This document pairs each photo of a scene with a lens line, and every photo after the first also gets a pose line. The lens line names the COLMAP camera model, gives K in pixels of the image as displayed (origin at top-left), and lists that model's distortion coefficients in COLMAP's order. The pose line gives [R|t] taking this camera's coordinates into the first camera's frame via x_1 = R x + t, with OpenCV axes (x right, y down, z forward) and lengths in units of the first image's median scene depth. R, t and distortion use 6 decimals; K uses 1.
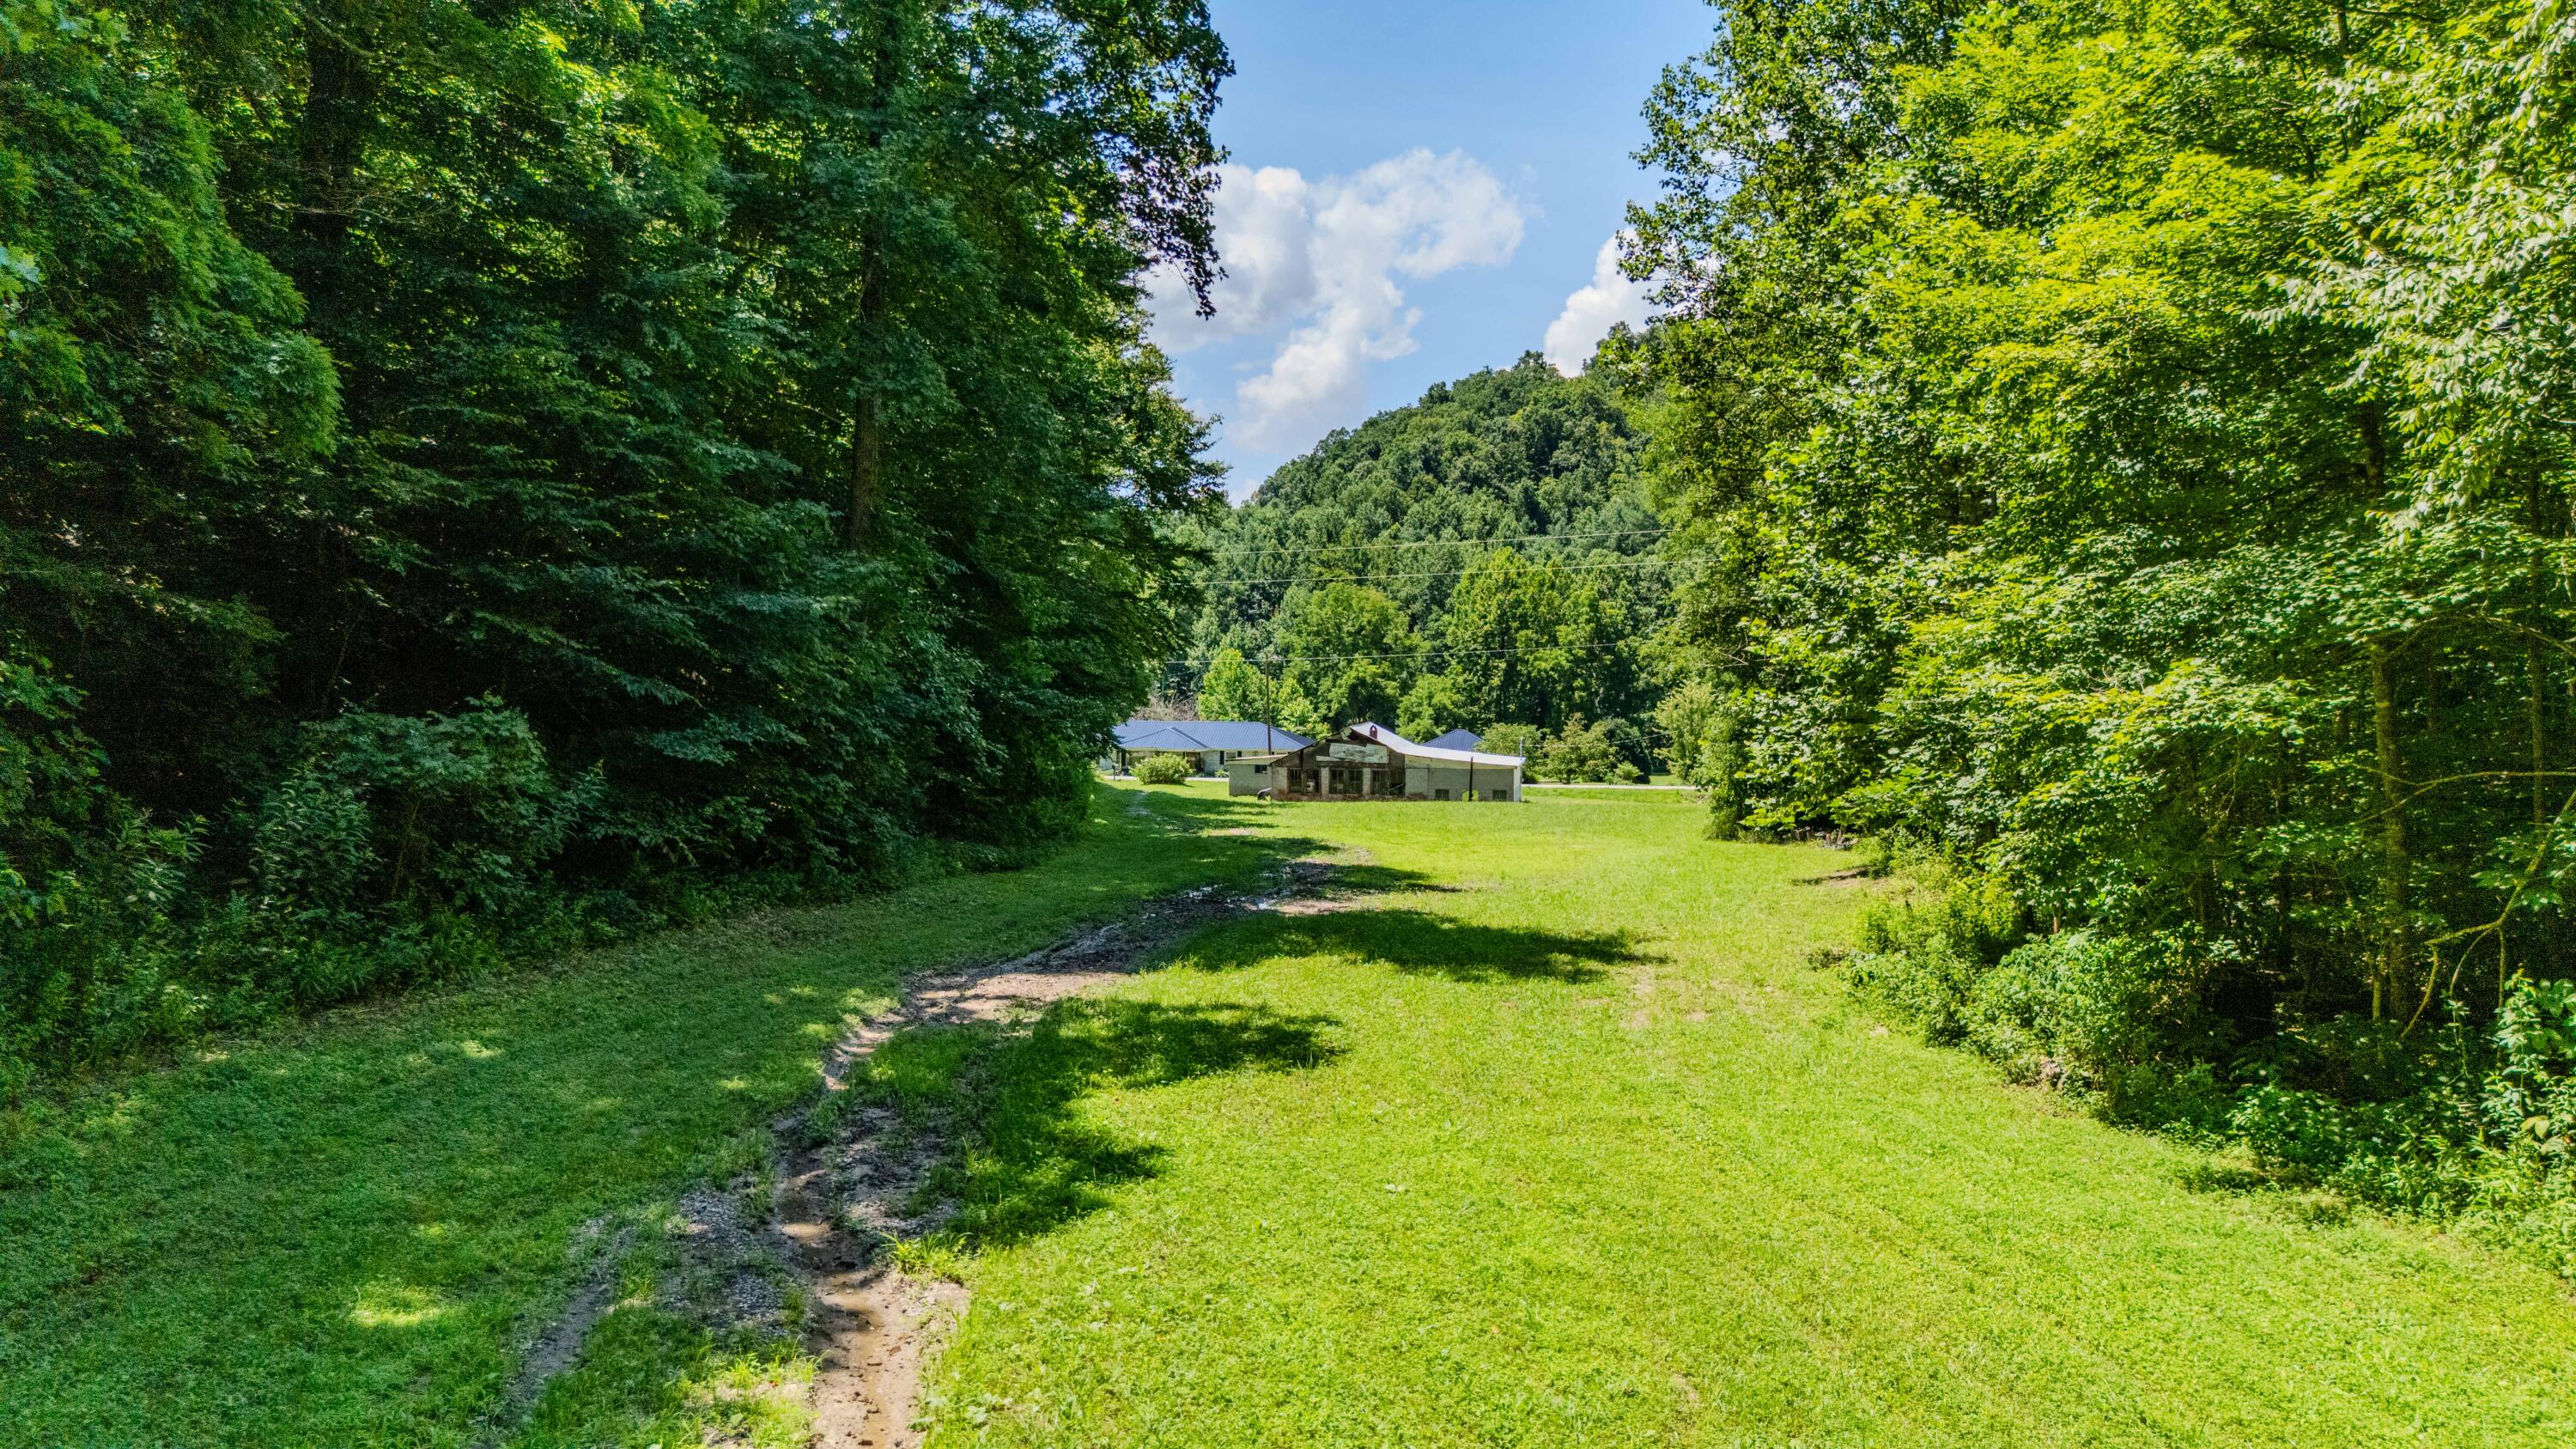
lens RADIAL K [[1773.7, 0, 1277.3], [0, 1773.7, 733.0], [0, 0, 1]] dist [-0.033956, -0.001737]
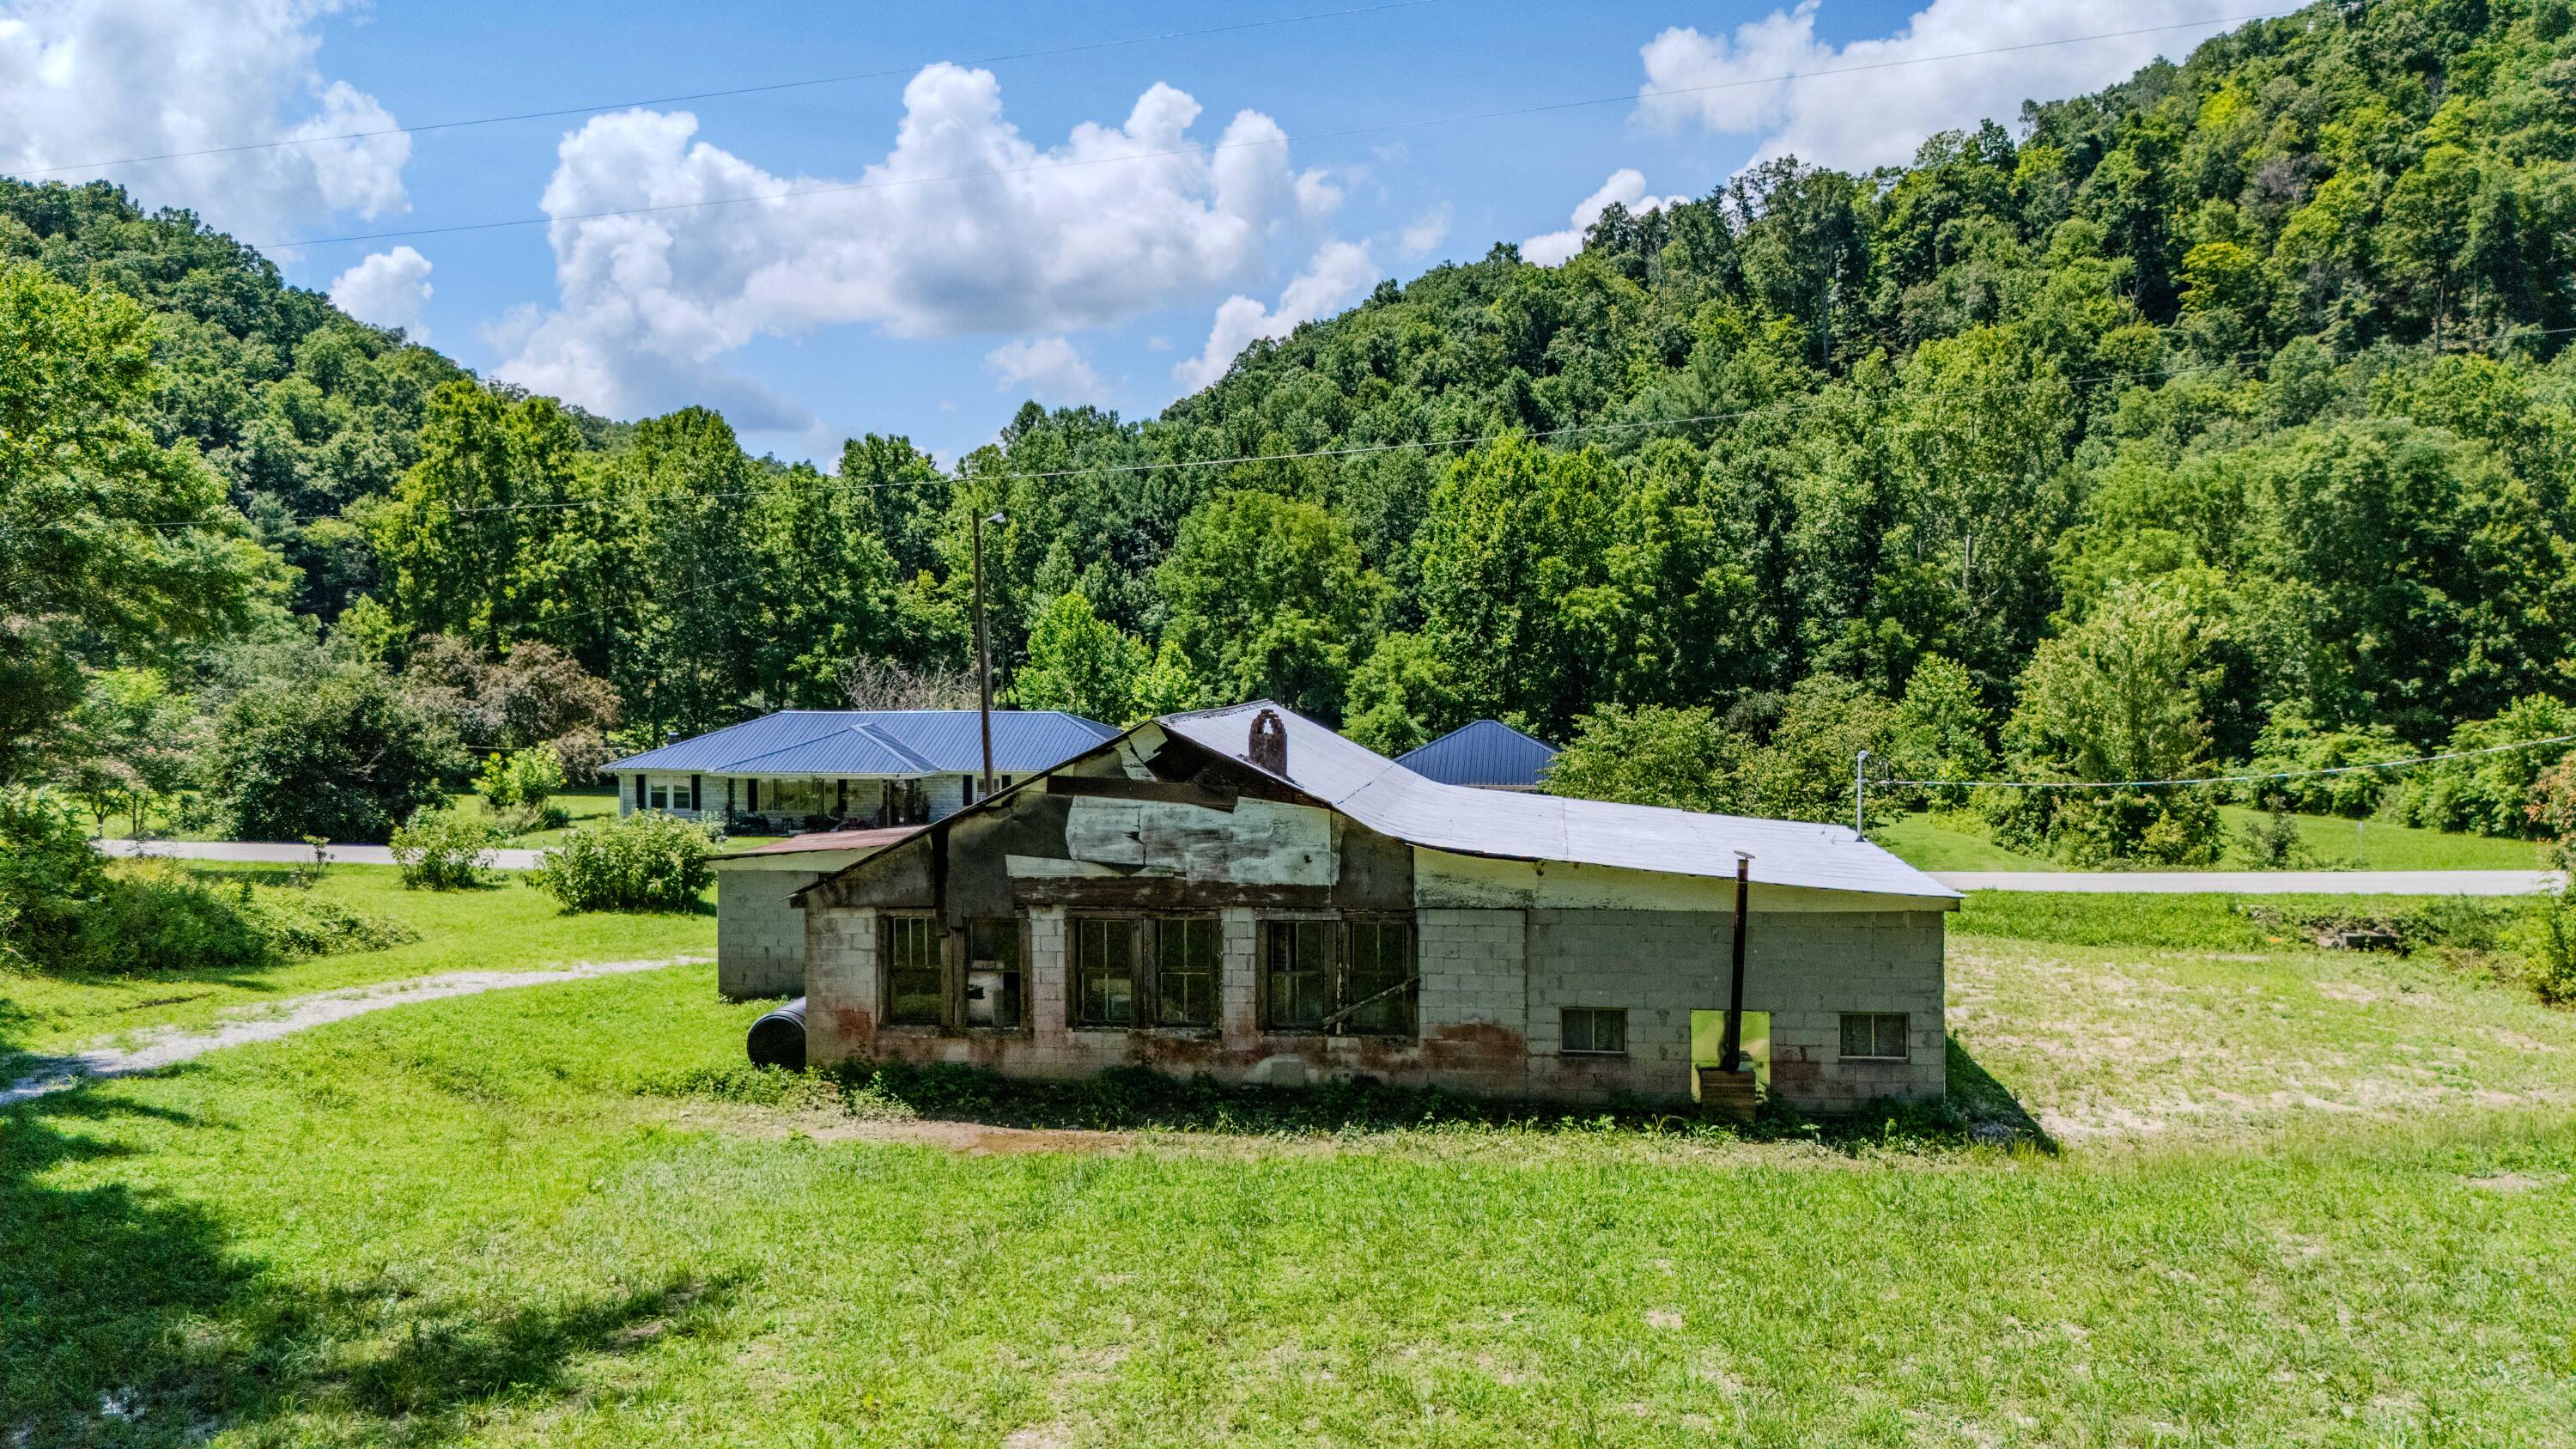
lens RADIAL K [[1773.7, 0, 1290.0], [0, 1773.7, 720.9], [0, 0, 1]] dist [-0.033956, -0.001737]
pose [[0.999098, -0.015954, 0.039354, 0.022723], [0.016041, 0.999870, -0.001896, -0.001216], [-0.039318, 0.002525, 0.999224, 0.366711]]
